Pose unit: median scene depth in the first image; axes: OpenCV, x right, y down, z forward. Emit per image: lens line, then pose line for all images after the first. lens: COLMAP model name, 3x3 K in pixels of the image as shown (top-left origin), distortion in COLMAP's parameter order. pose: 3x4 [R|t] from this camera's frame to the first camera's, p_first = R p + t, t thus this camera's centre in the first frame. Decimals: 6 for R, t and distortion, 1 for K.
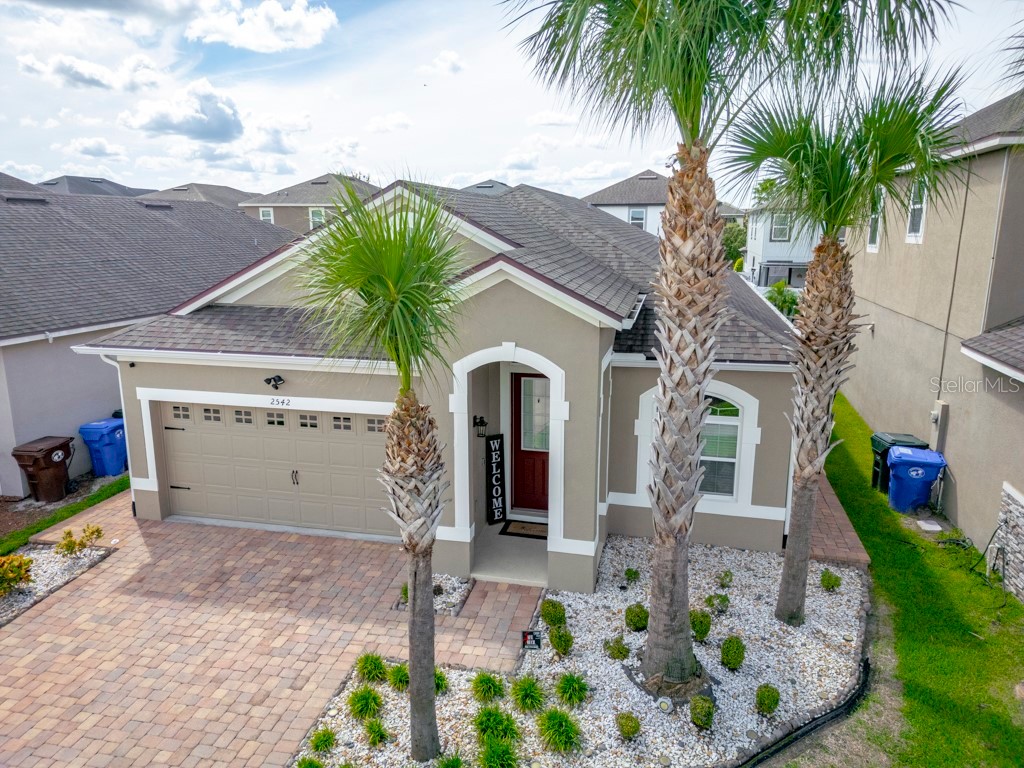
lens RADIAL K [[717.4, 0, 509.7], [0, 717.4, 385.7], [0, 0, 1]] dist [0.066379, -0.064363]
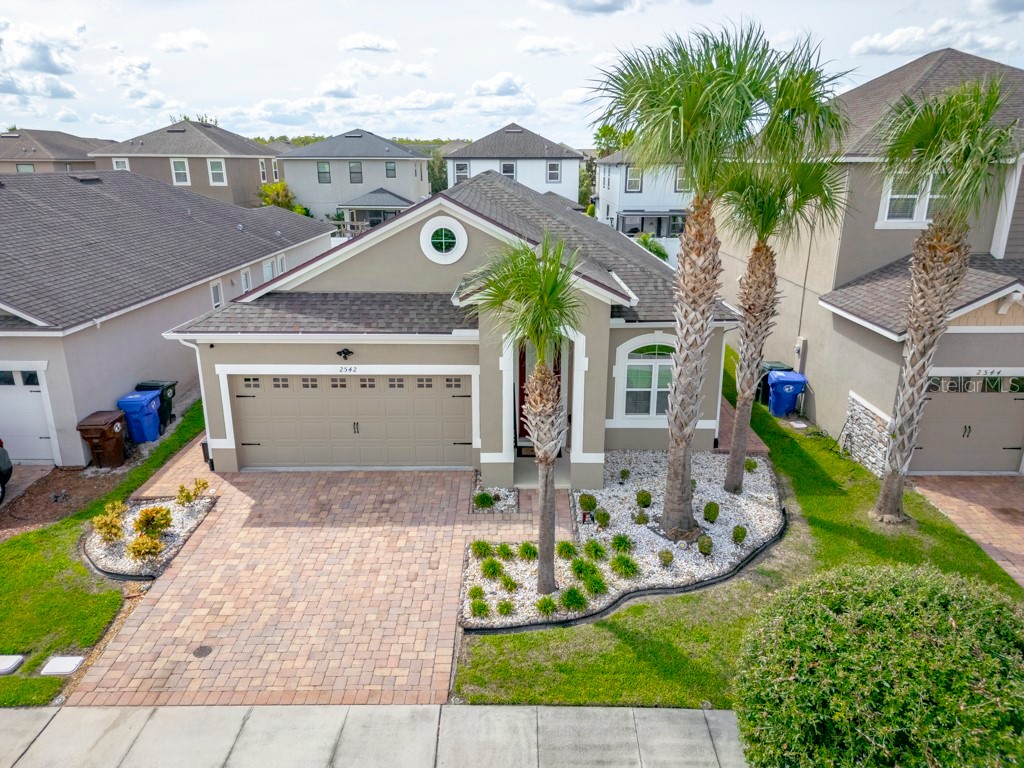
lens RADIAL K [[717.4, 0, 509.7], [0, 717.4, 385.7], [0, 0, 1]] dist [0.066379, -0.064363]
pose [[0.973783, -0.069938, 0.216462, -0.342579], [0.051225, 0.994543, 0.090889, -0.053080], [-0.221638, -0.077418, 0.972051, -0.314689]]
